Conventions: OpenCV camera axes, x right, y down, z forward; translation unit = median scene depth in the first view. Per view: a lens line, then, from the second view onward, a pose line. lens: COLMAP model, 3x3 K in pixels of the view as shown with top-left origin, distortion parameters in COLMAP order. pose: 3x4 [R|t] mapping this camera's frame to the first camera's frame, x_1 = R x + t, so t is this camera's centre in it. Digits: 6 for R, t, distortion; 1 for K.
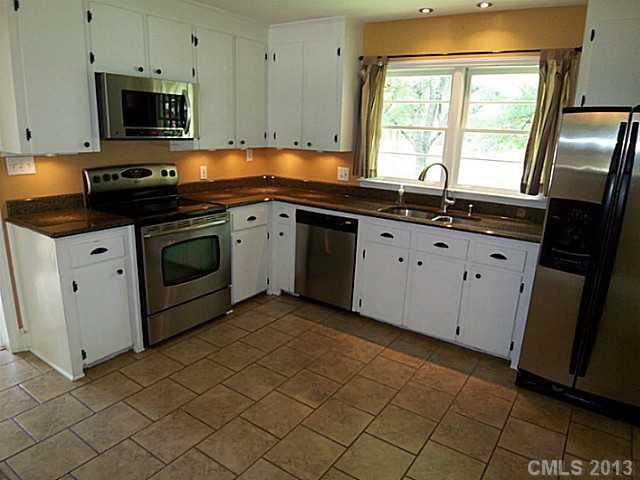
lens RADIAL K [[441.9, 0, 321.2], [0, 441.9, 242.5], [0, 0, 1]] dist [-0.037779, -0.016612]
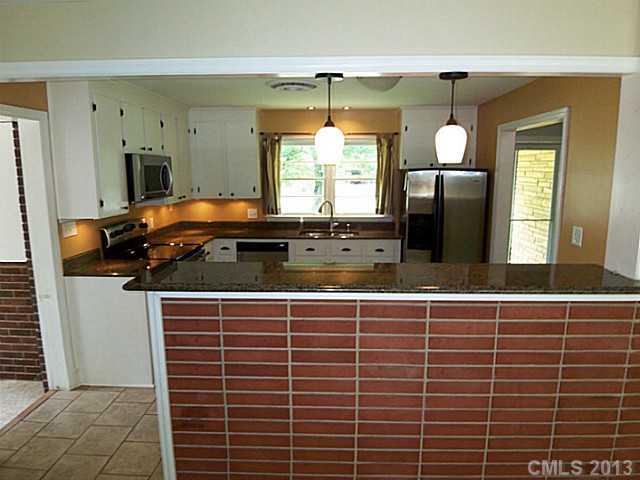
lens RADIAL K [[441.9, 0, 316.9], [0, 441.9, 239.8], [0, 0, 1]] dist [-0.037779, -0.016612]
pose [[0.845326, -0.123977, 0.519668, -0.567705], [0.166206, 0.985461, -0.035260, 0.007665], [-0.507740, 0.116178, 0.853641, -0.301294]]
